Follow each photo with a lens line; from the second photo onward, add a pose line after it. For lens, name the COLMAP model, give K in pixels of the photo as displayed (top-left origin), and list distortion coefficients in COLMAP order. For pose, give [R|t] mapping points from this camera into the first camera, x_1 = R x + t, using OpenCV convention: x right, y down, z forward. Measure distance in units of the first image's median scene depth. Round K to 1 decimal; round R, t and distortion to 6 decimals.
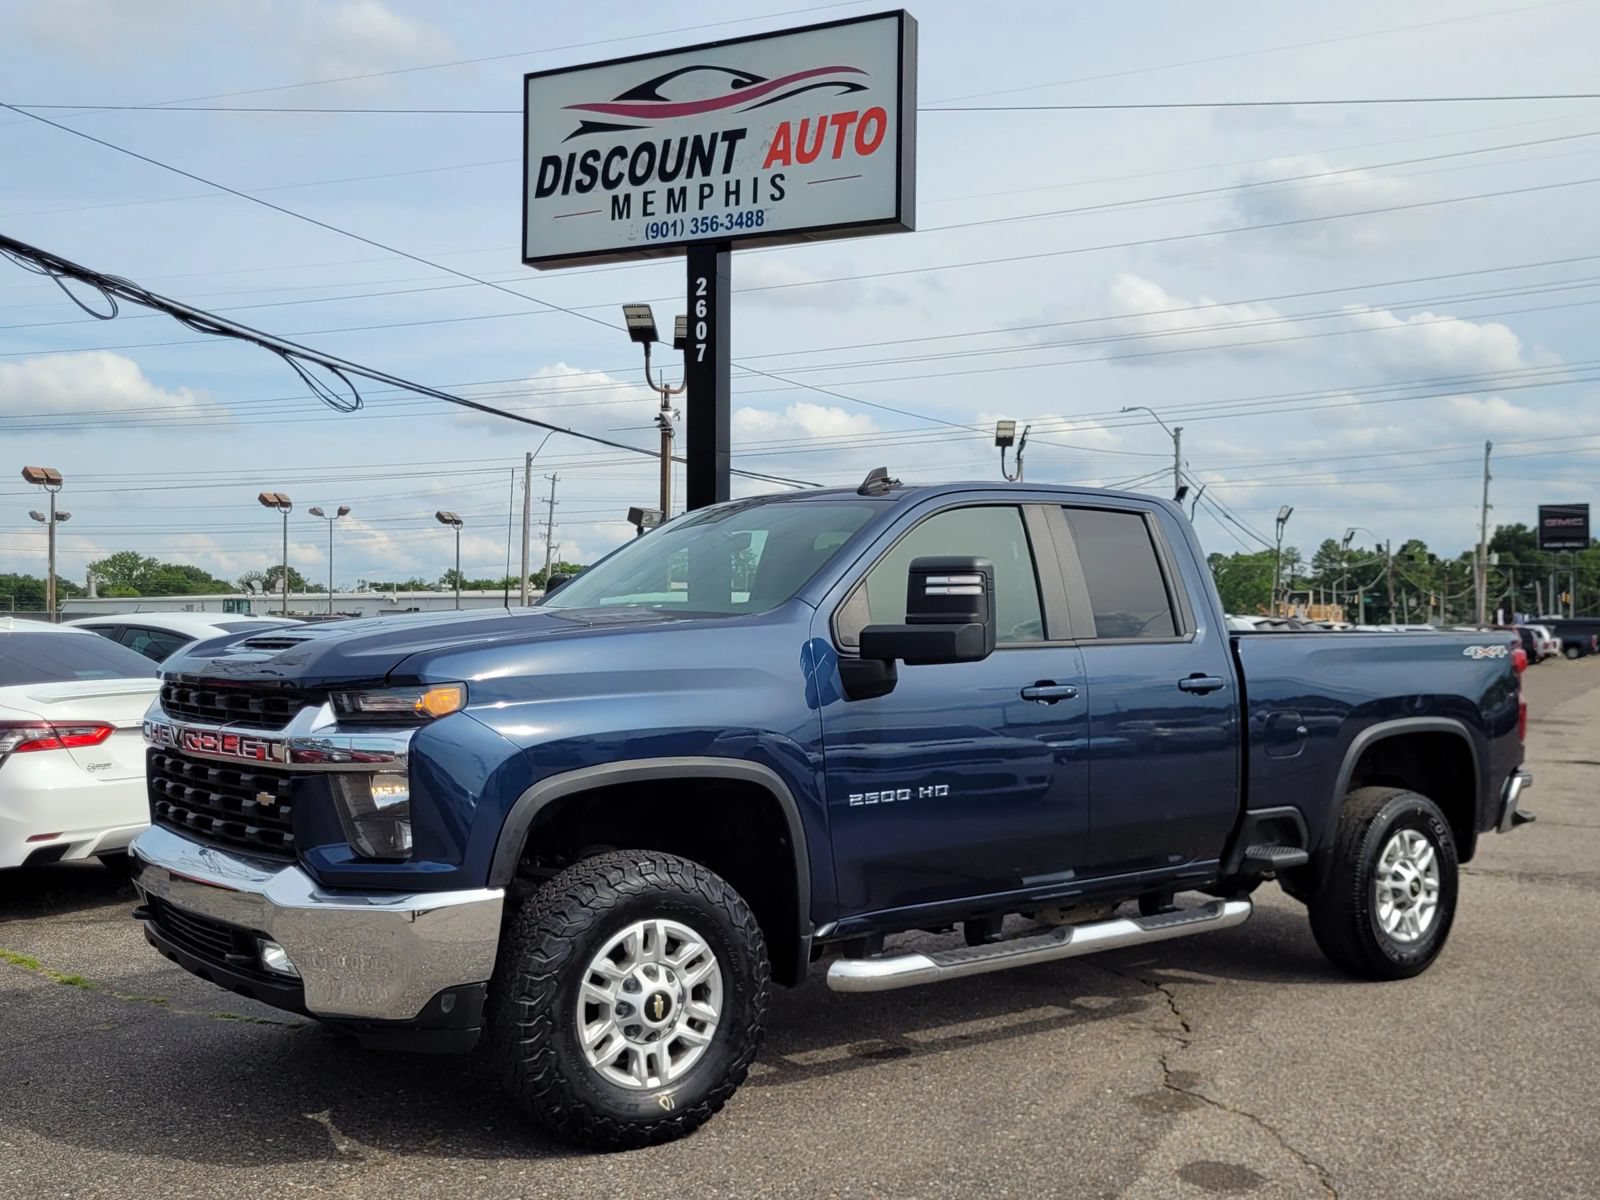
lens RADIAL K [[1637.6, 0, 790.5], [0, 1637.6, 603.1], [0, 0, 1]] dist [0.026180, 0.008665]
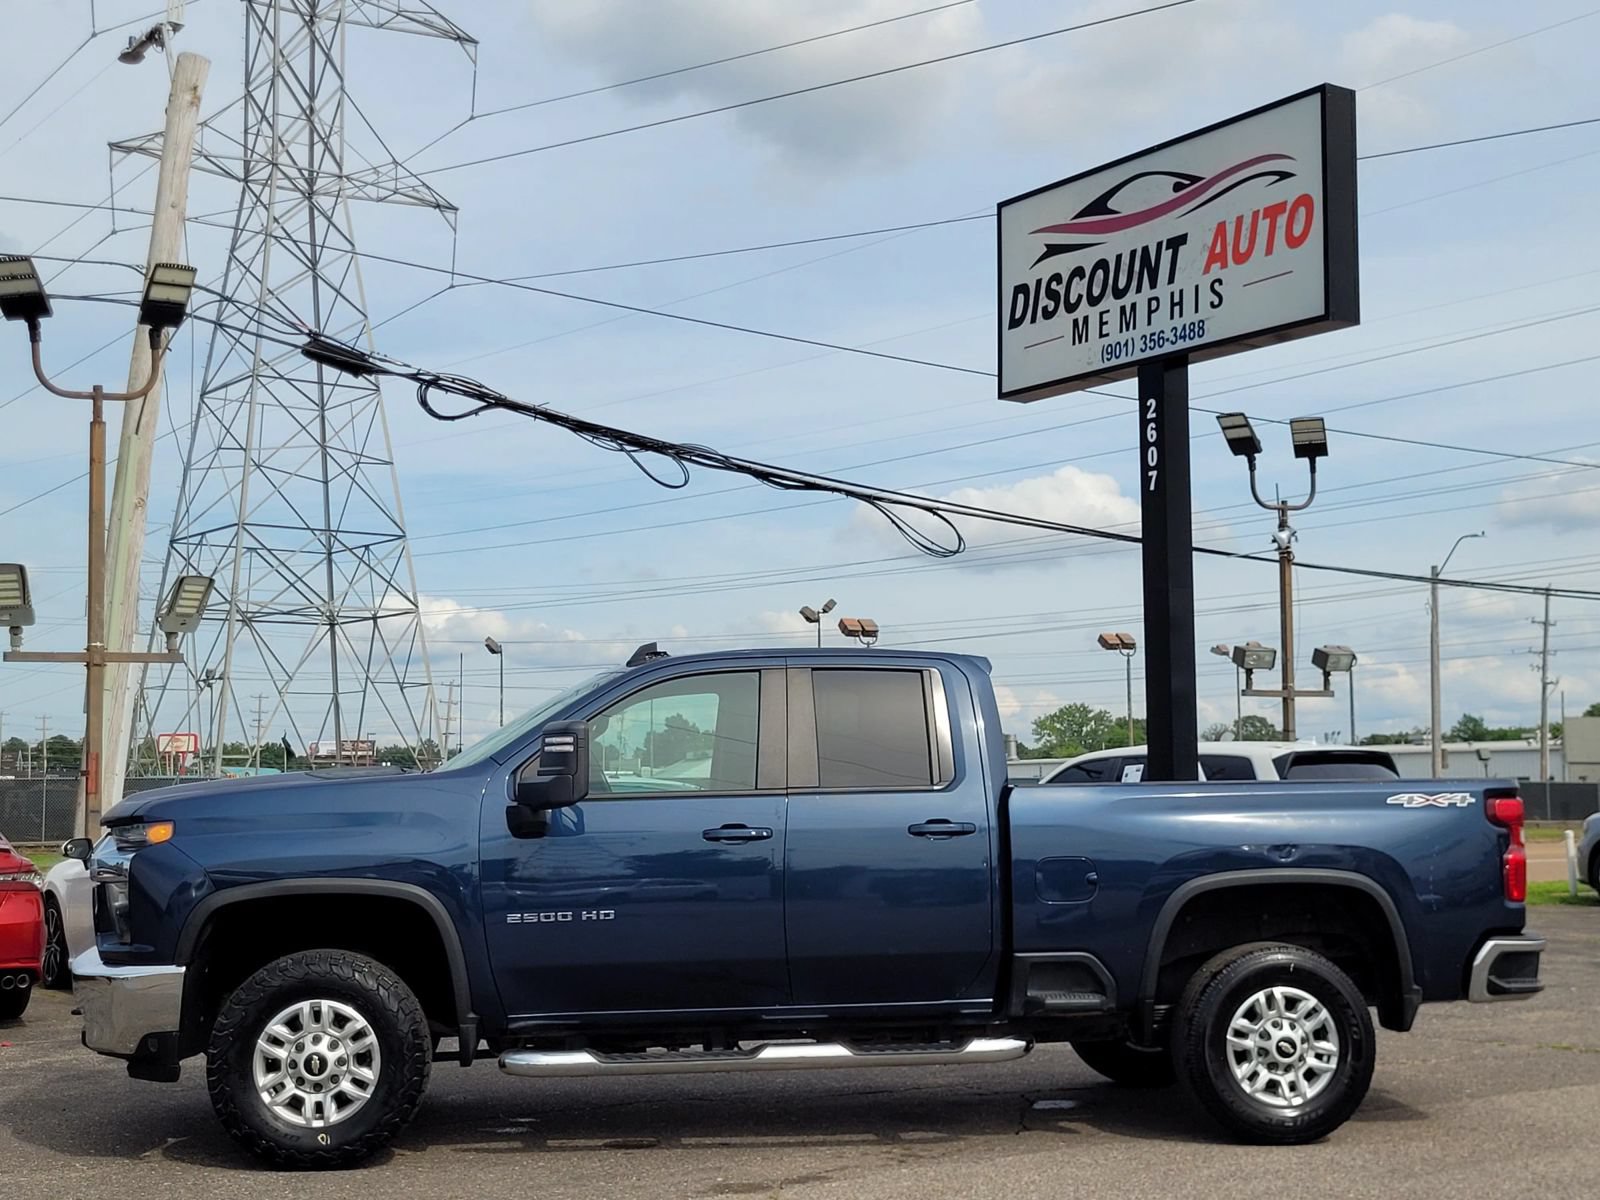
lens RADIAL K [[2101.2, 0, 791.7], [0, 2101.2, 550.9], [0, 0, 1]] dist [0.019868, 0.053118]
pose [[0.865410, -0.066204, -0.496671, 0.354618], [0.016443, 0.994451, -0.103905, 0.003939], [0.500795, 0.081754, 0.861697, -0.102904]]
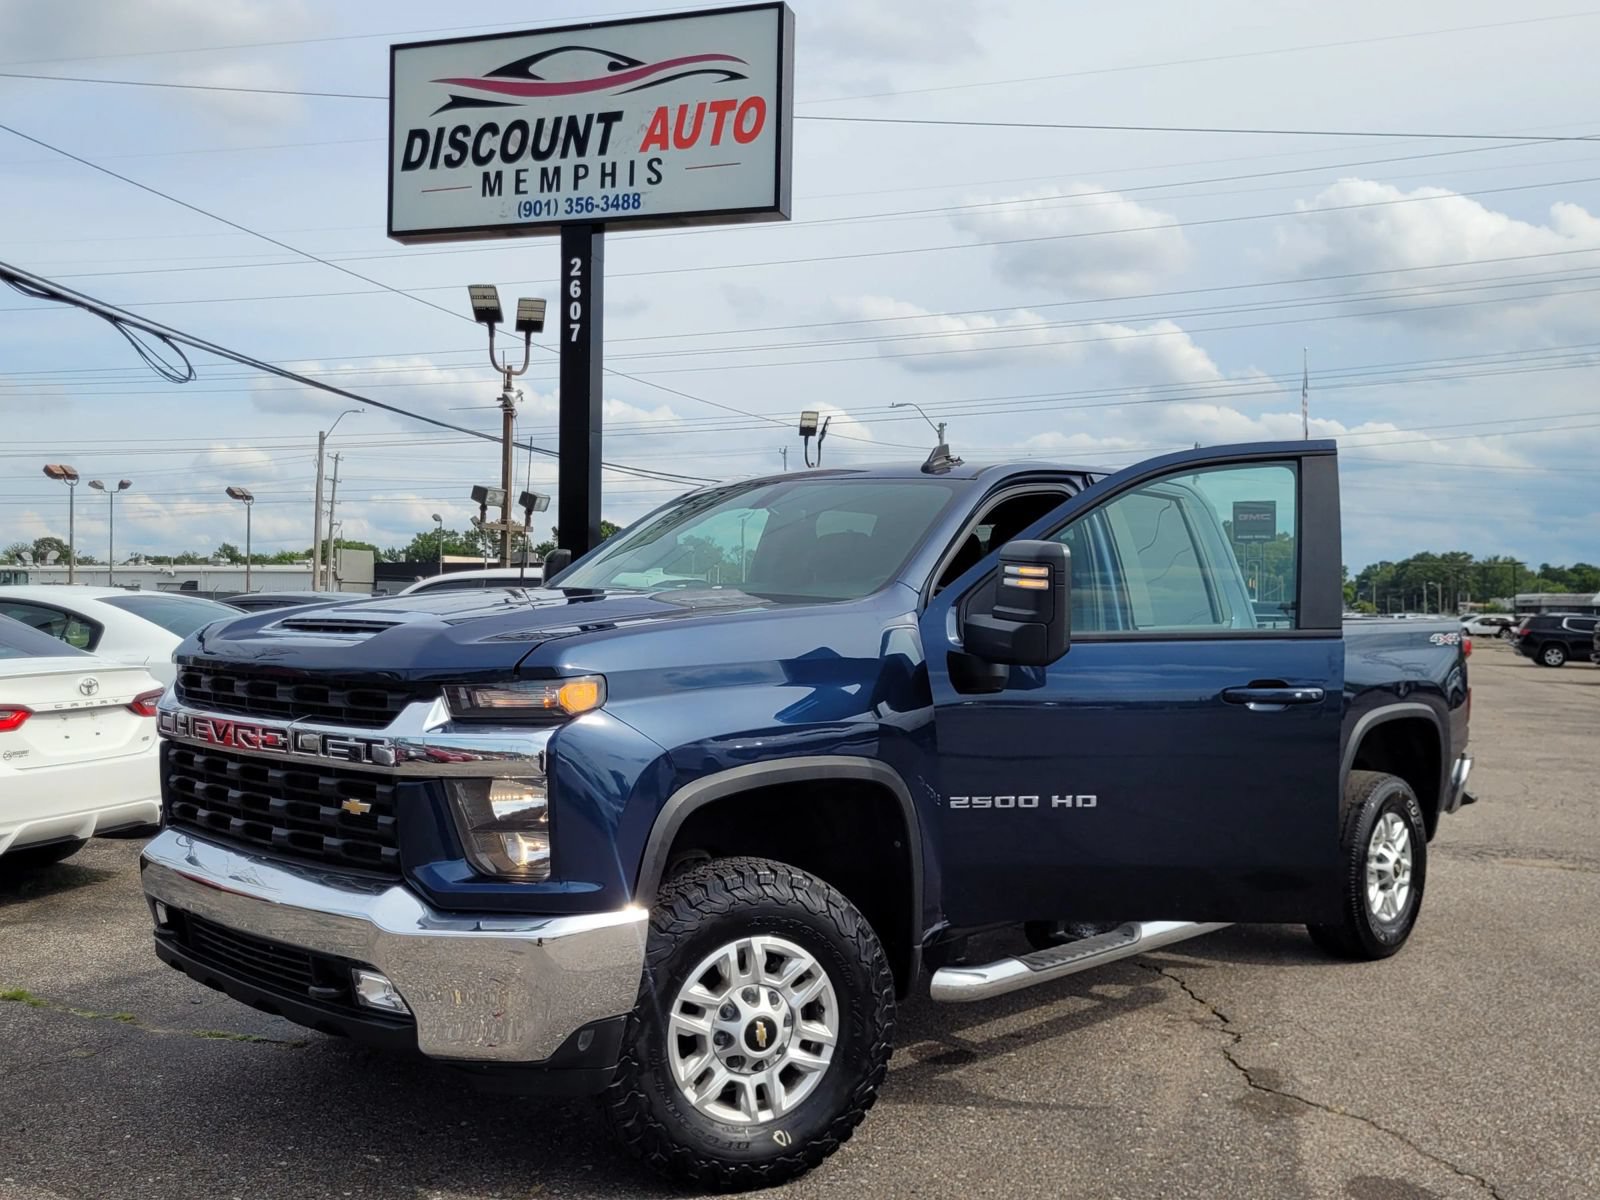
lens RADIAL K [[1522.4, 0, 769.5], [0, 1522.4, 608.8], [0, 0, 1]] dist [0.023737, 0.003559]
pose [[0.990130, 0.008680, 0.139885, -0.066892], [-0.011186, 0.999791, 0.017135, -0.000553], [-0.139706, -0.018530, 0.990020, 0.053471]]
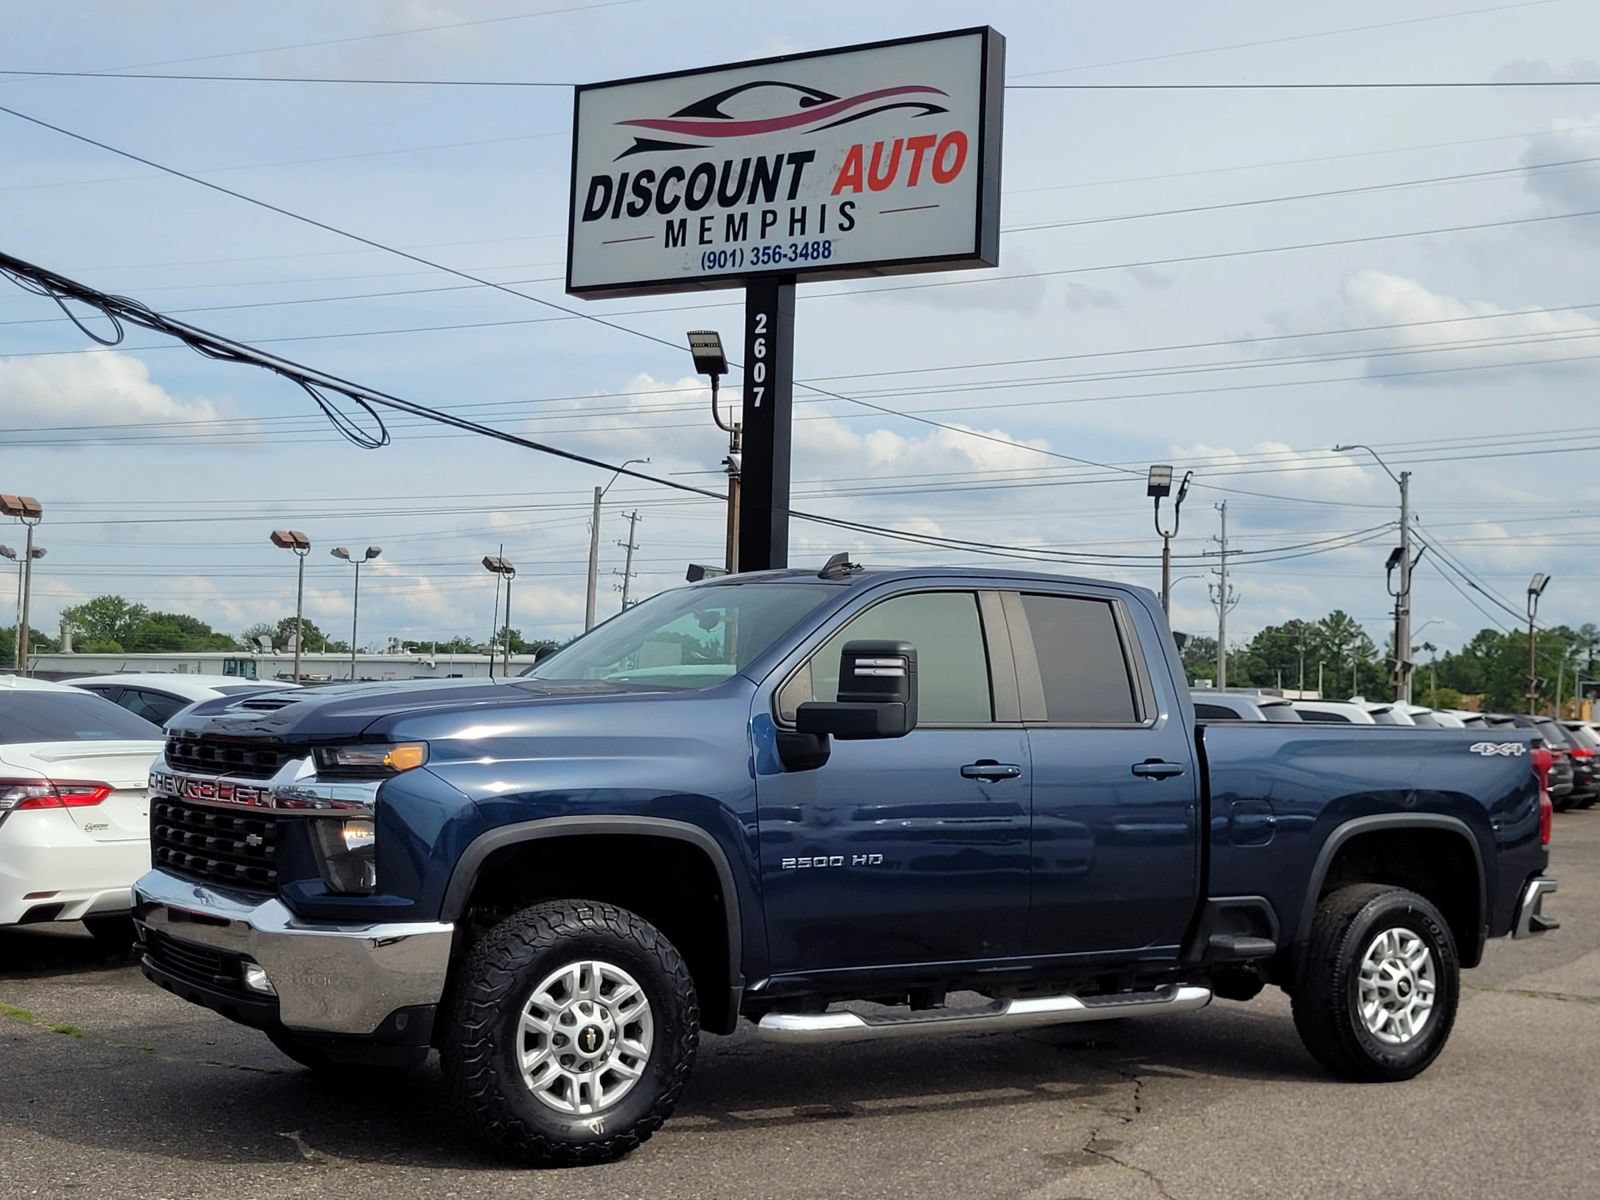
lens RADIAL K [[2101.2, 0, 791.7], [0, 2101.2, 550.9], [0, 0, 1]] dist [0.019868, 0.053118]
pose [[0.997296, 0.021013, -0.070426, 0.046685], [-0.025252, 0.997888, -0.059848, -0.000979], [0.069020, 0.061465, 0.995720, -0.136268]]
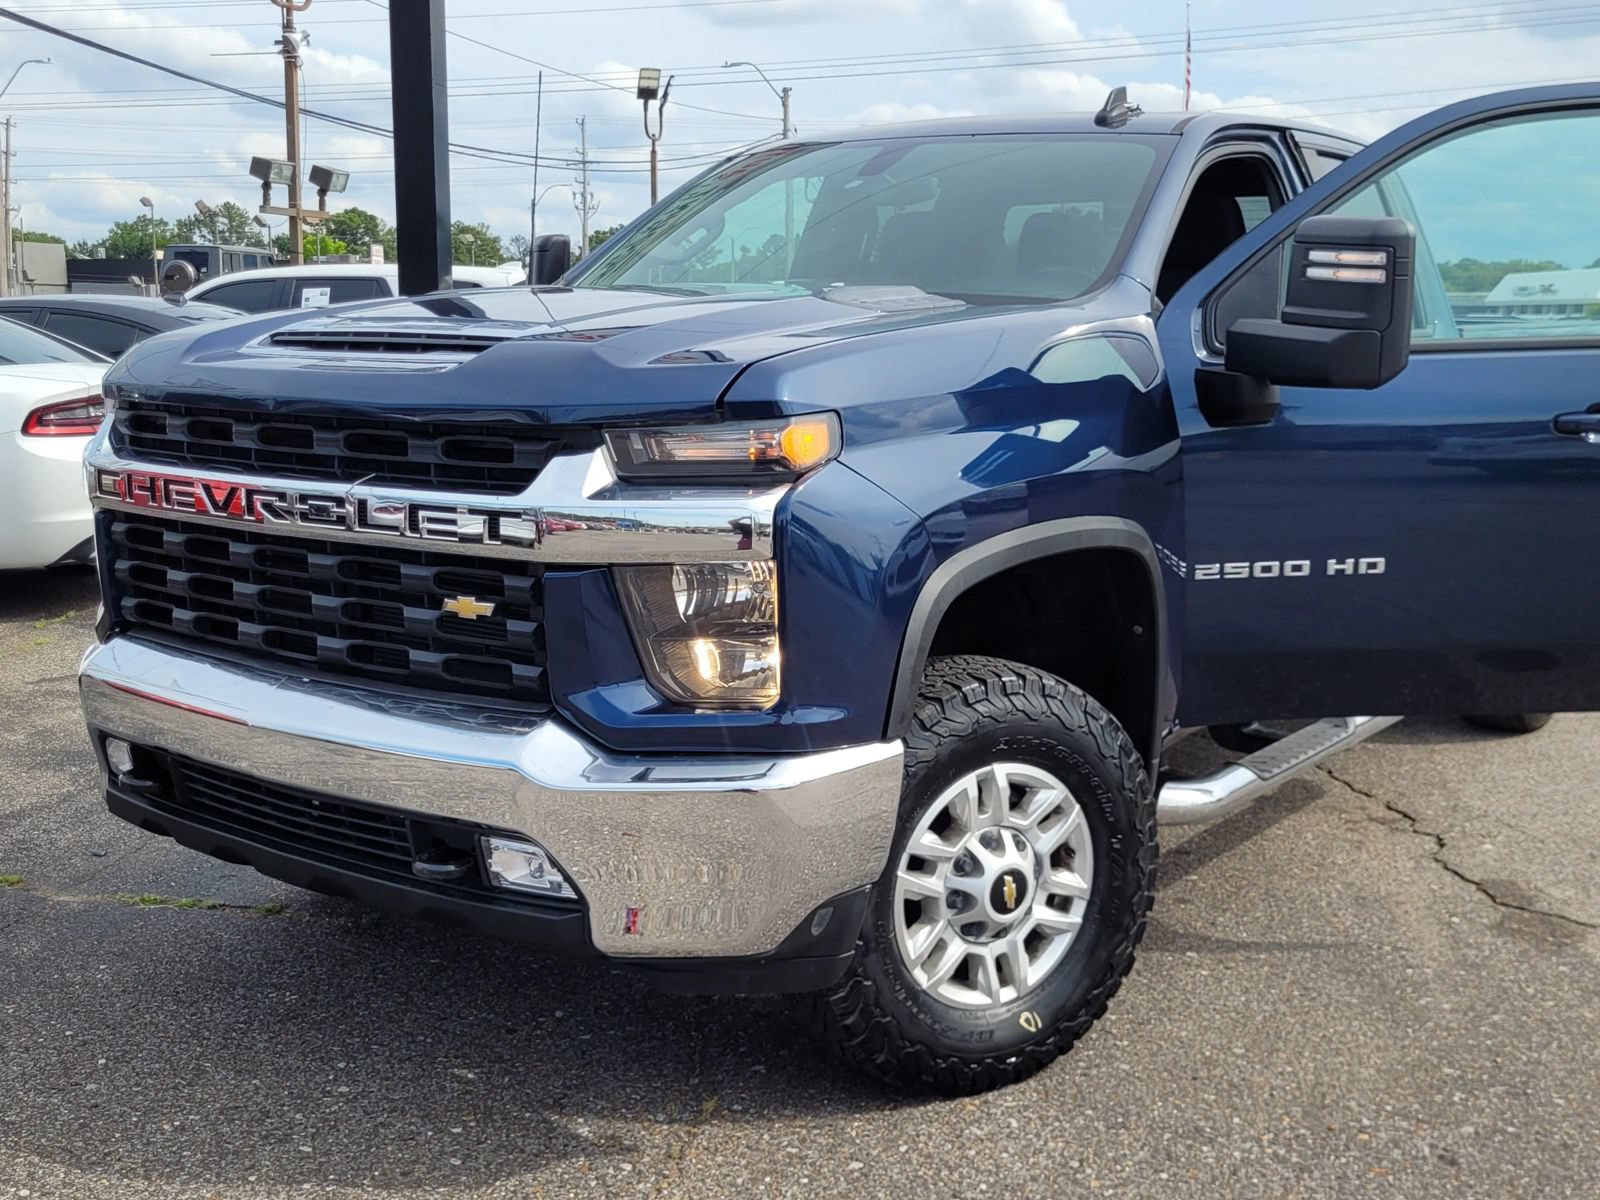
lens RADIAL K [[1769.3, 0, 796.3], [0, 1769.3, 591.3], [0, 0, 1]] dist [0.023416, 0.024825]
pose [[0.962708, -0.038807, 0.267744, -0.116131], [-0.007505, 0.985447, 0.169817, 0.000949], [-0.270438, -0.165493, 0.948407, 0.110535]]
